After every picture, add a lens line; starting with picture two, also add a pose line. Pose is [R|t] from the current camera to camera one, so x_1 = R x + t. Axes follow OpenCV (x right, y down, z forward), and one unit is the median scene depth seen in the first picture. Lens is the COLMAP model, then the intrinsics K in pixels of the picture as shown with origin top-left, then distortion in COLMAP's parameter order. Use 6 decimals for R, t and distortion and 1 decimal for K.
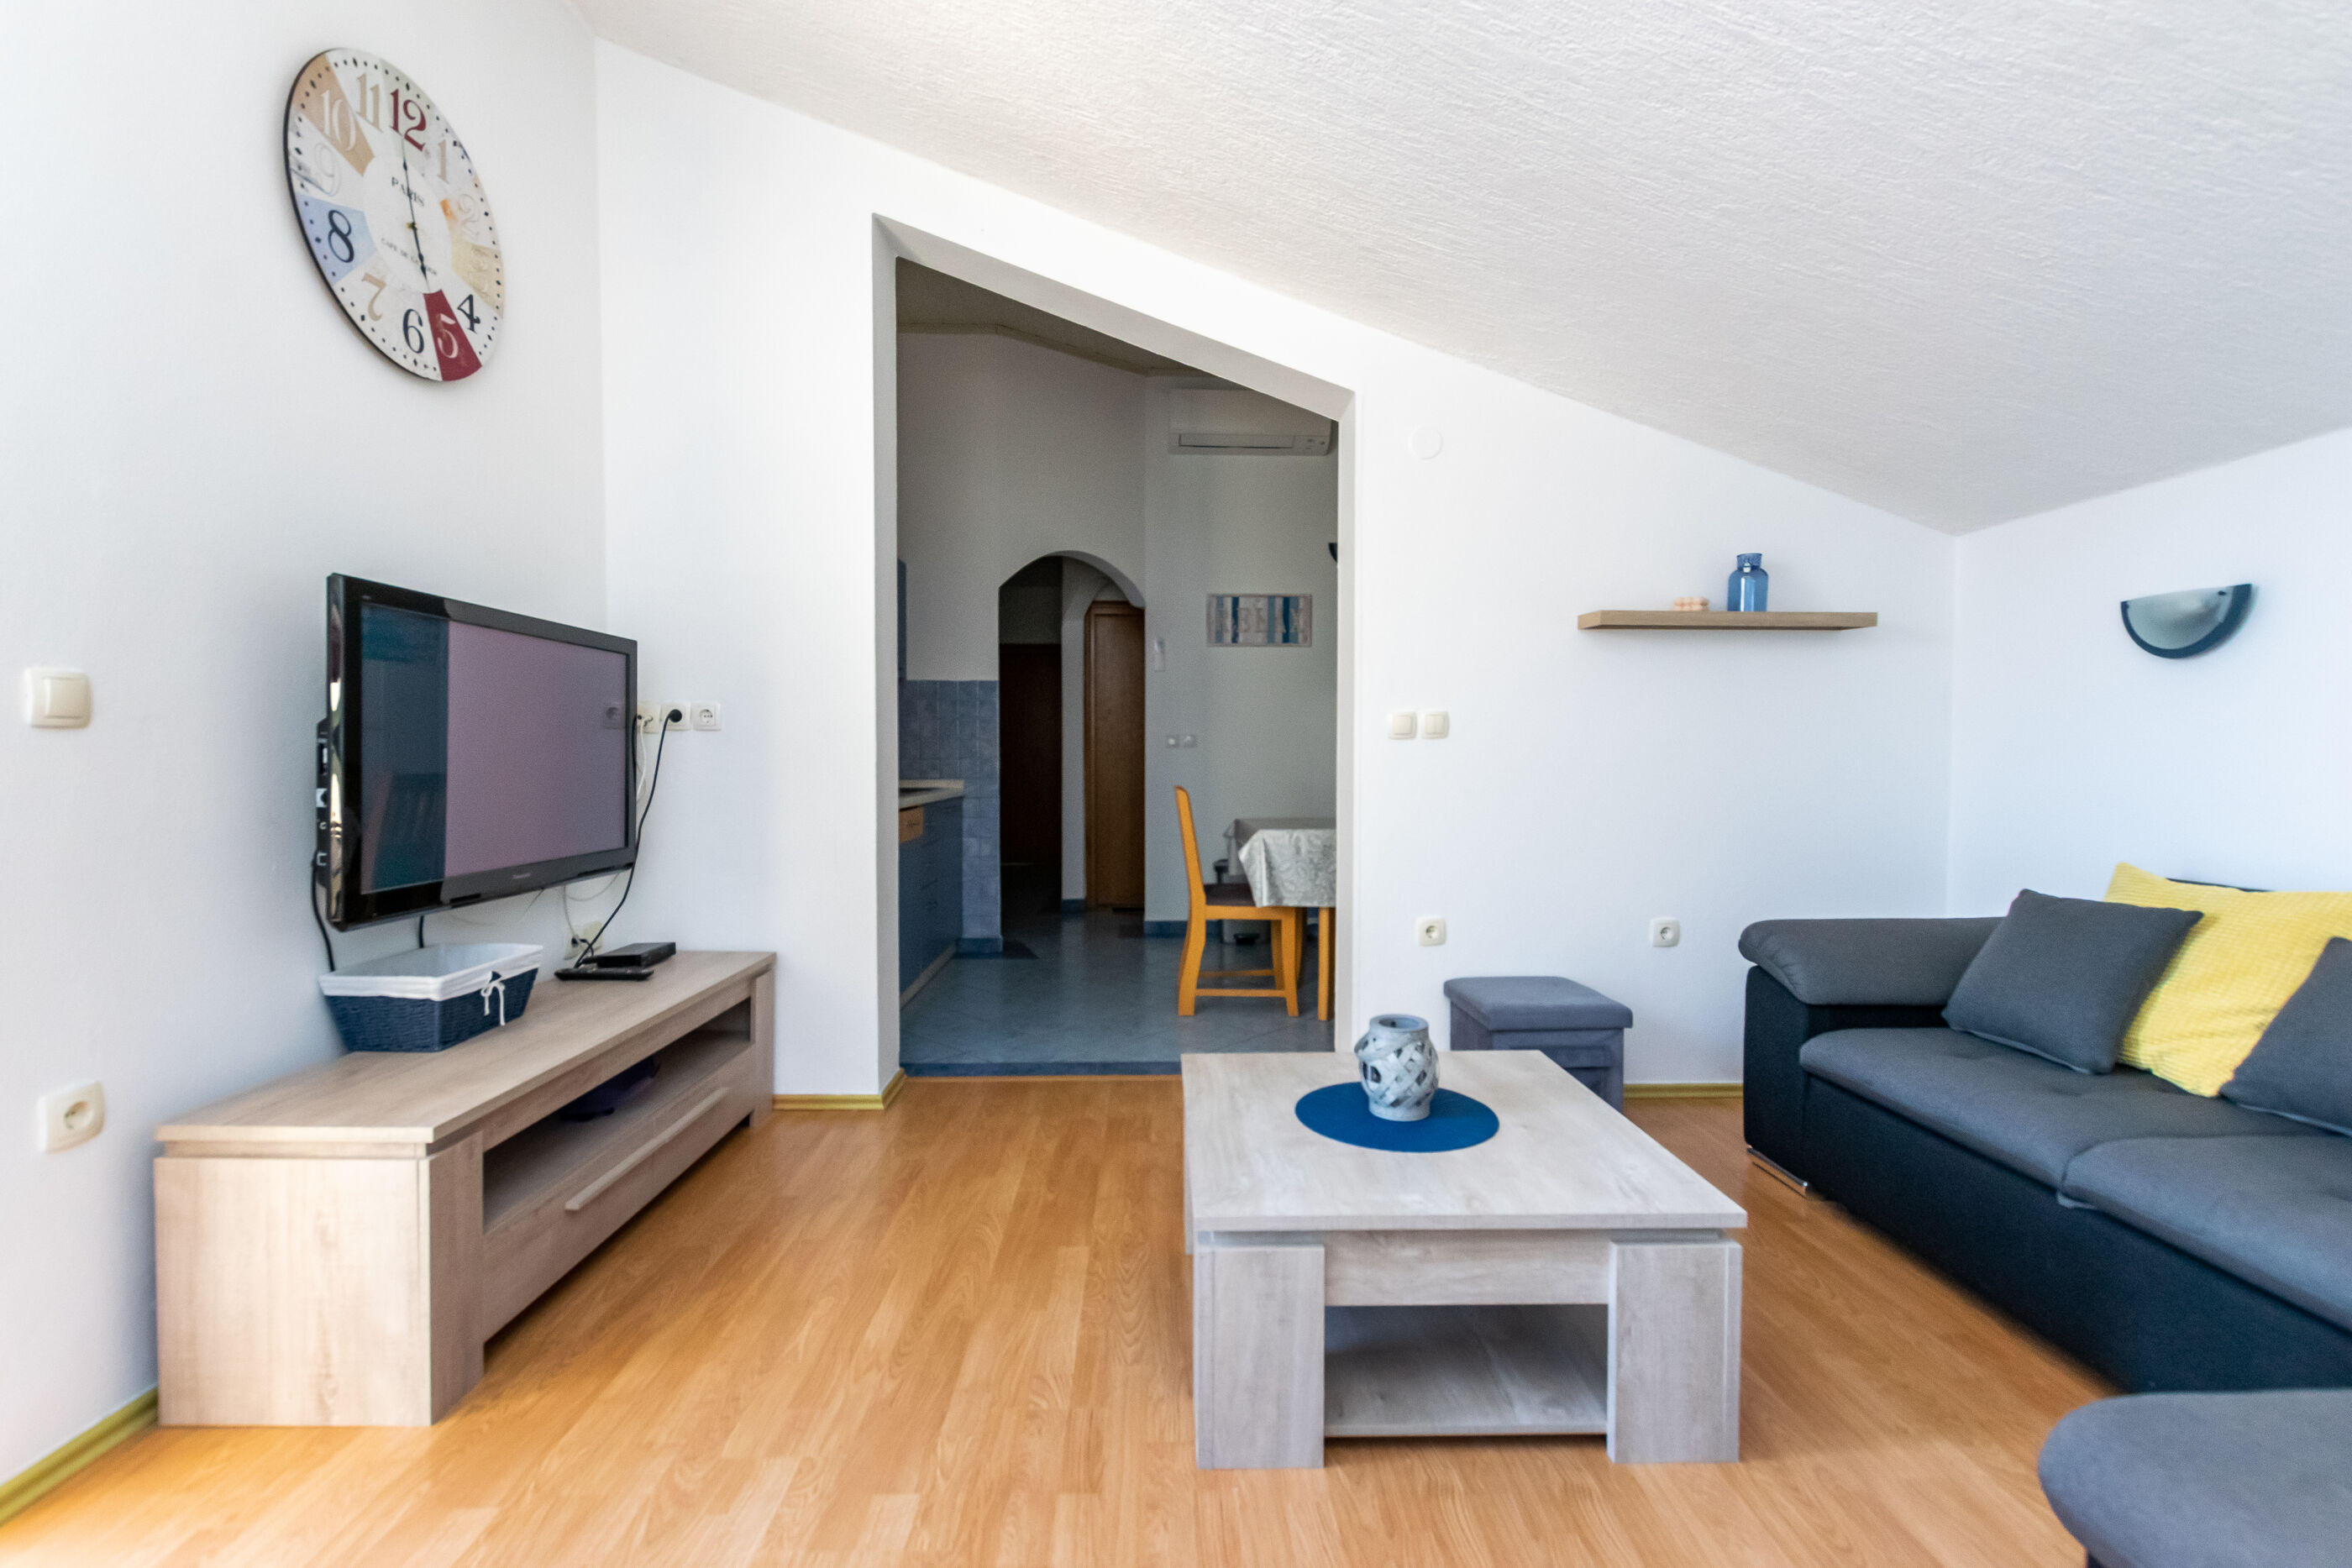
lens RADIAL K [[1039.7, 0, 1153.4], [0, 1039.7, 786.0], [0, 0, 1]] dist [0.000419, -0.000888]
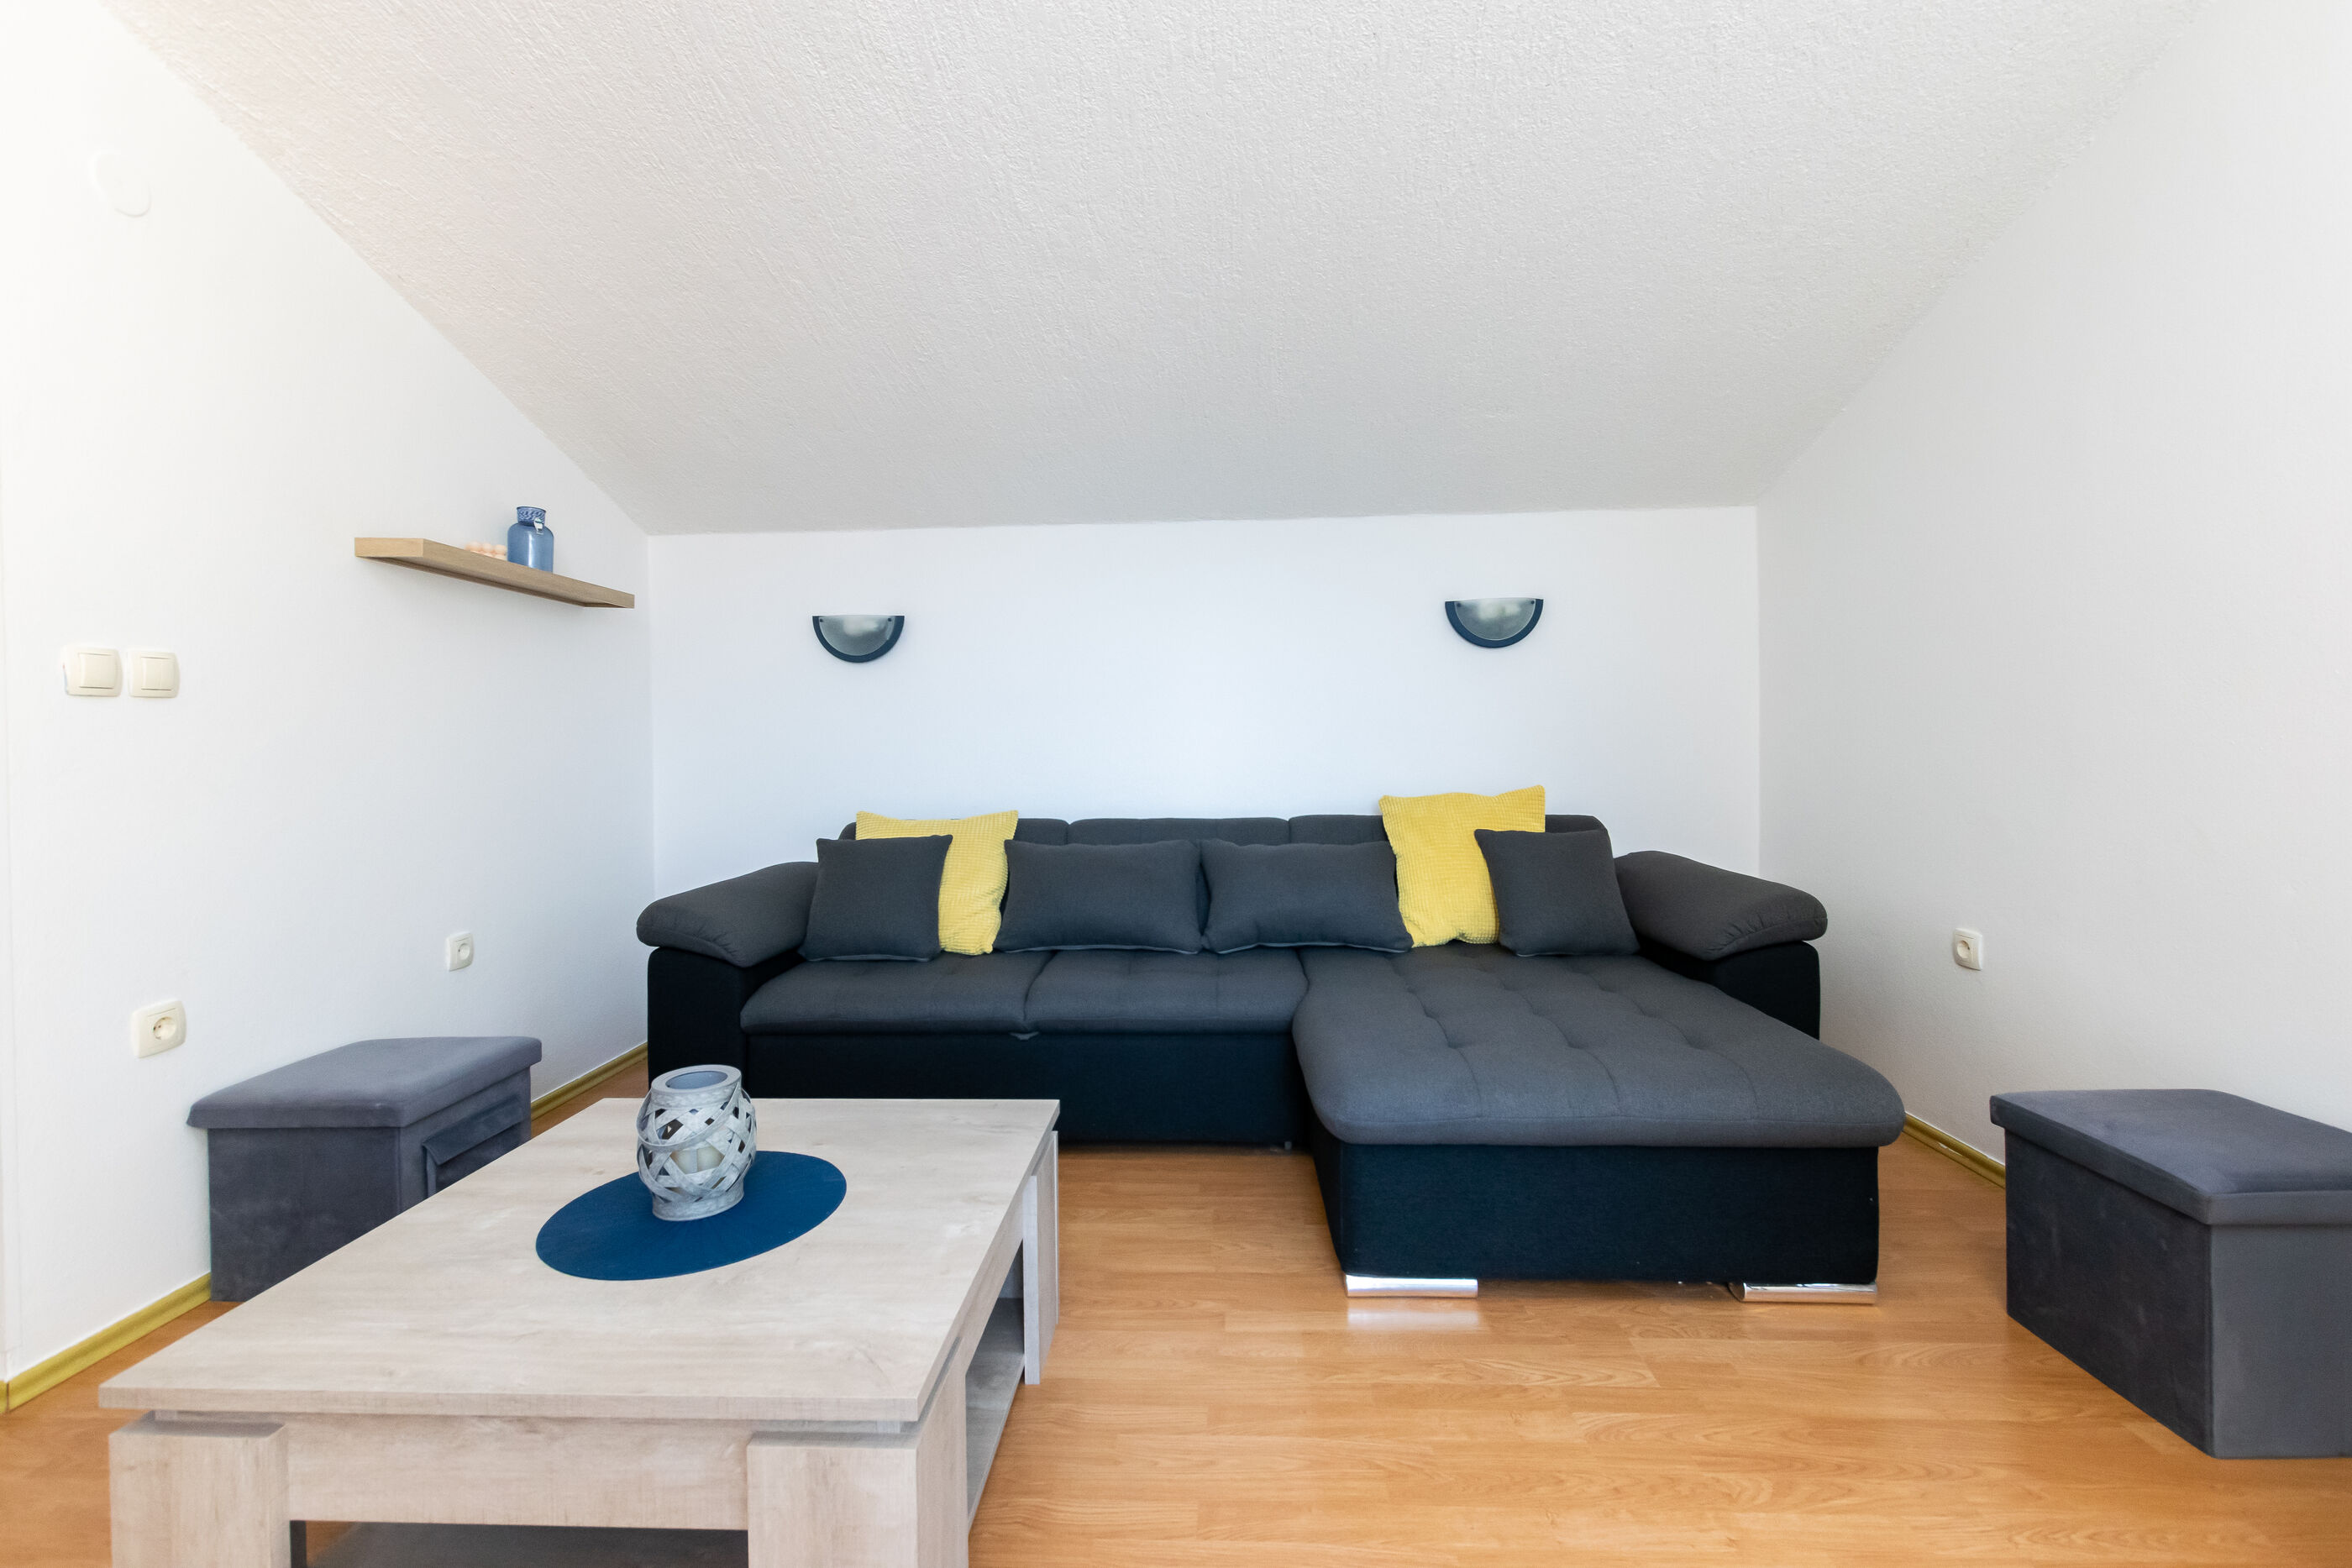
lens RADIAL K [[1027.9, 0, 1206.6], [0, 1027.9, 759.3], [0, 0, 1]] dist [0.000853, -0.000036]
pose [[0.037880, -0.013899, 0.999186, -0.376872], [0.046287, 0.998854, 0.012139, 0.011101], [-0.998210, 0.045789, 0.038480, 0.497875]]
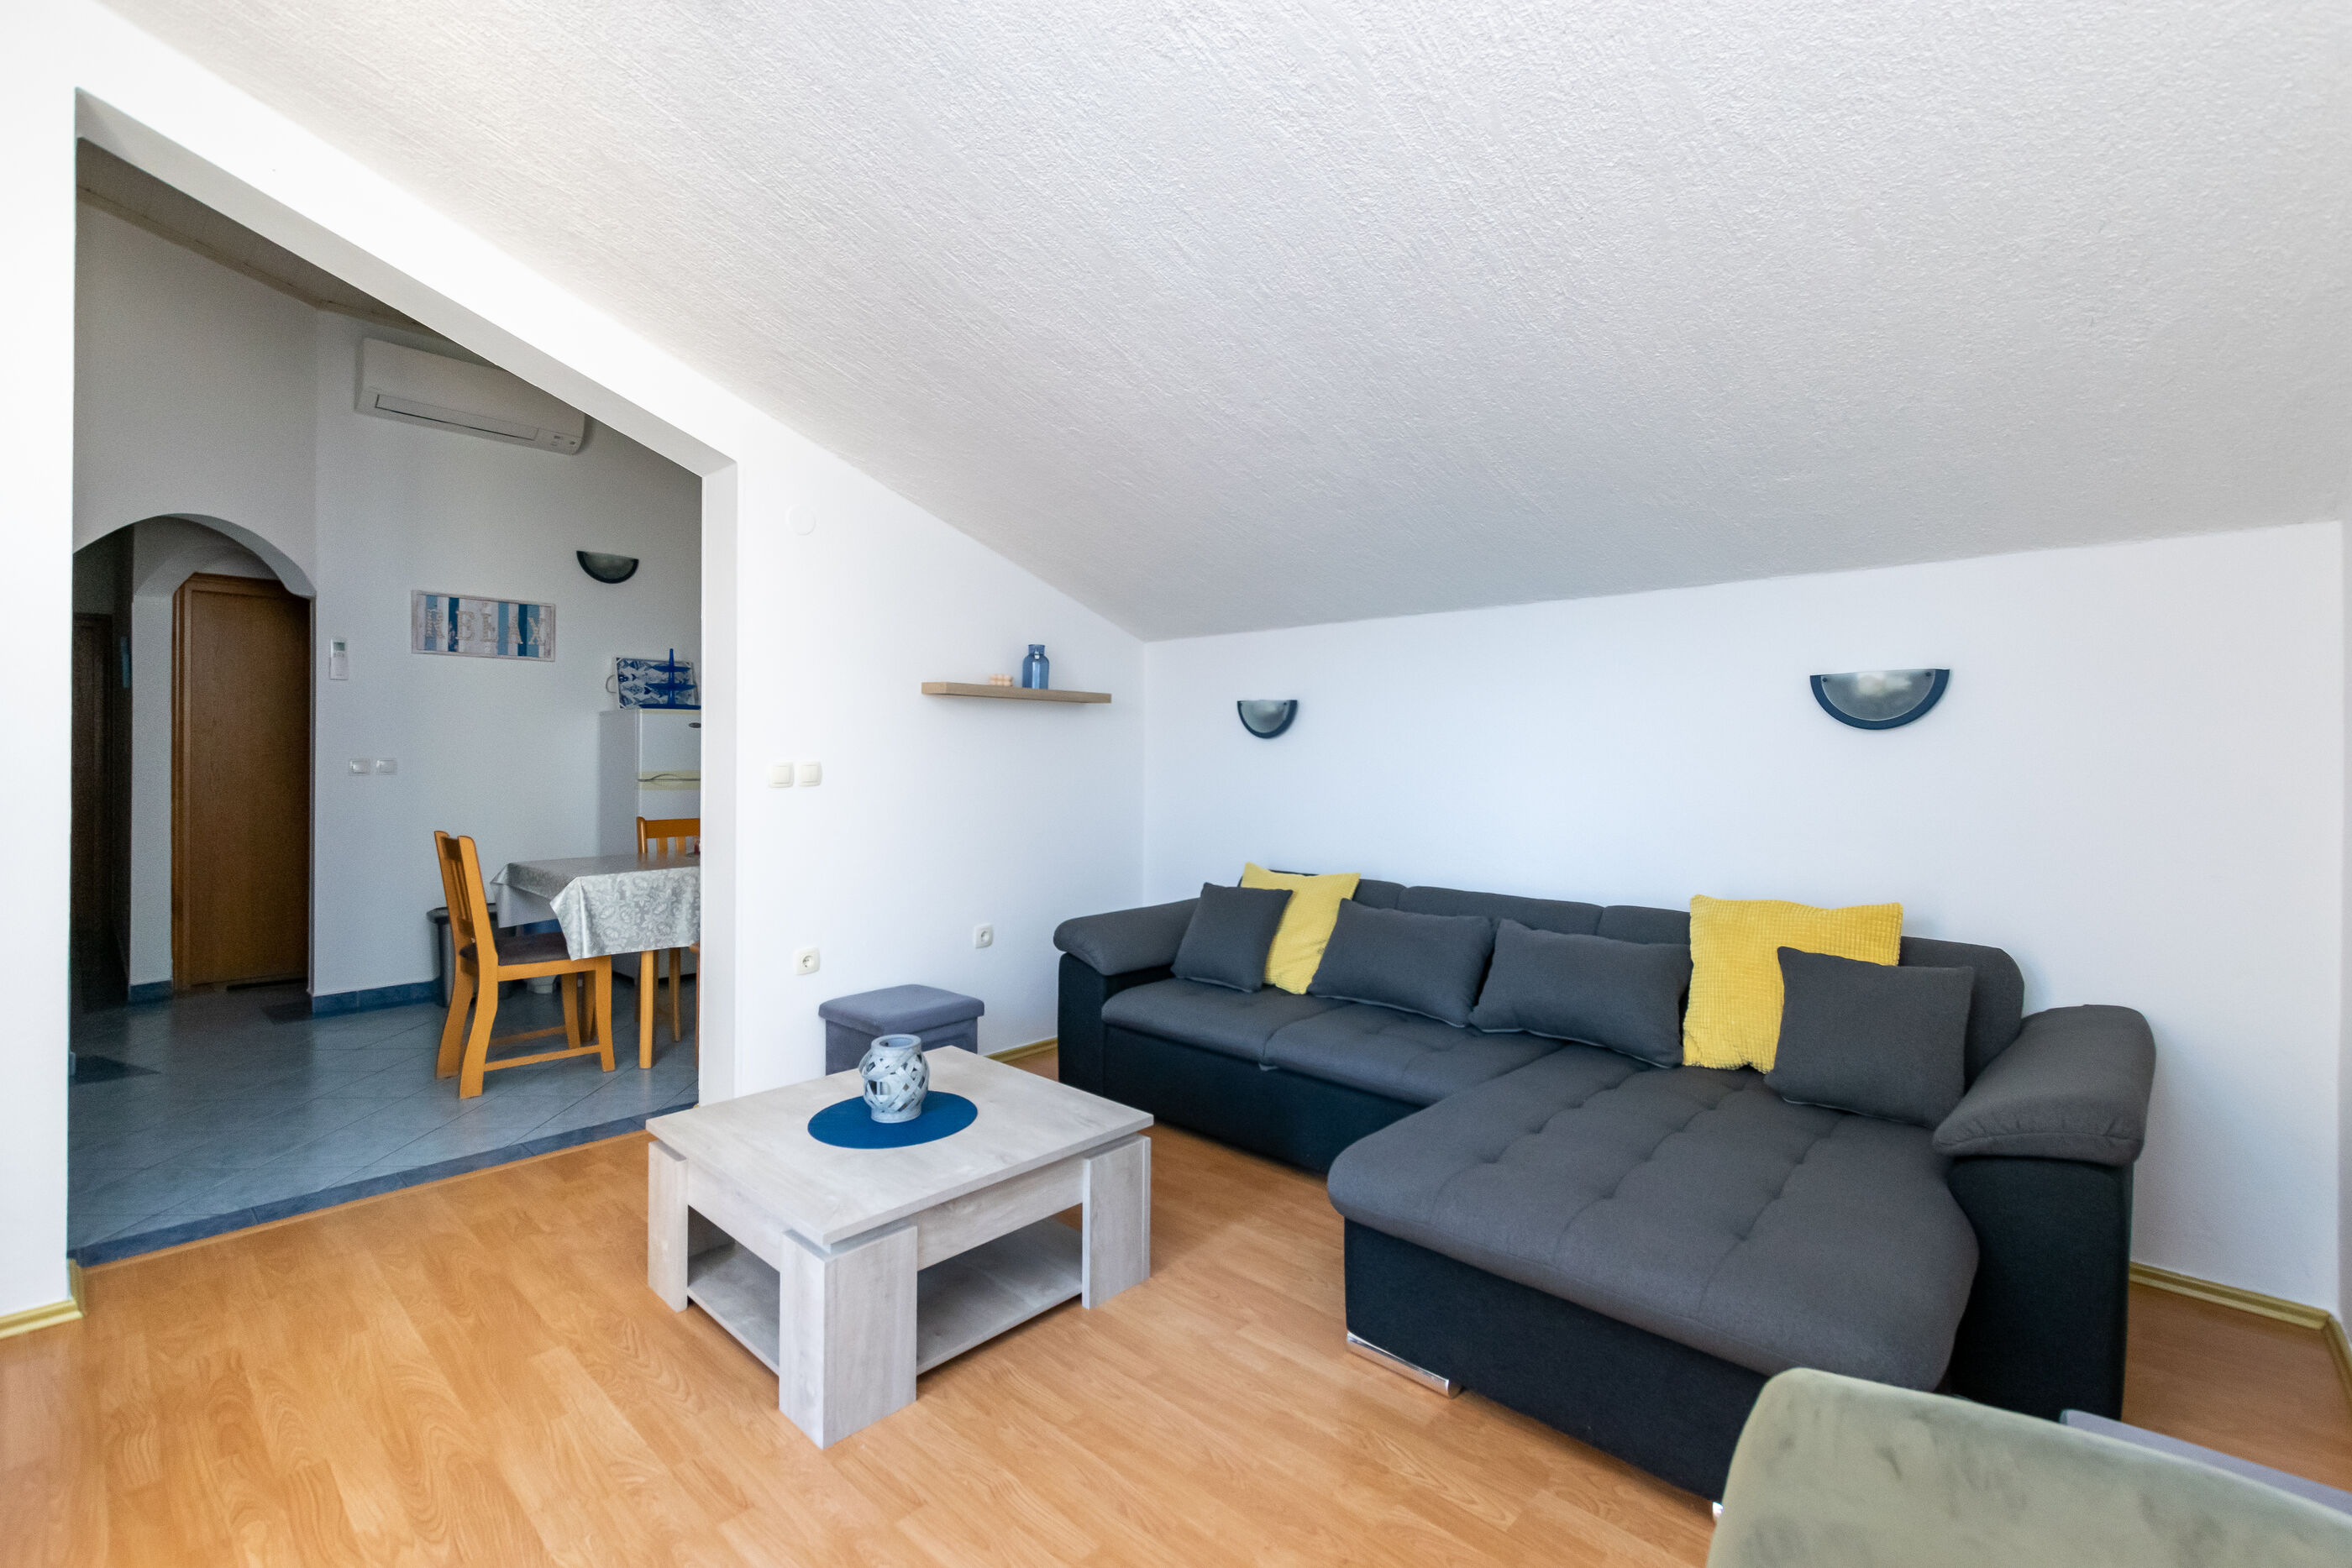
lens RADIAL K [[1057.0, 0, 1208.9], [0, 1057.0, 755.0], [0, 0, 1]] dist [-0.000184, -0.000026]
pose [[0.676294, 0.001487, 0.736631, -0.355797], [0.016926, 0.999703, -0.017557, -0.068285], [-0.736438, 0.024342, 0.676067, -0.101708]]
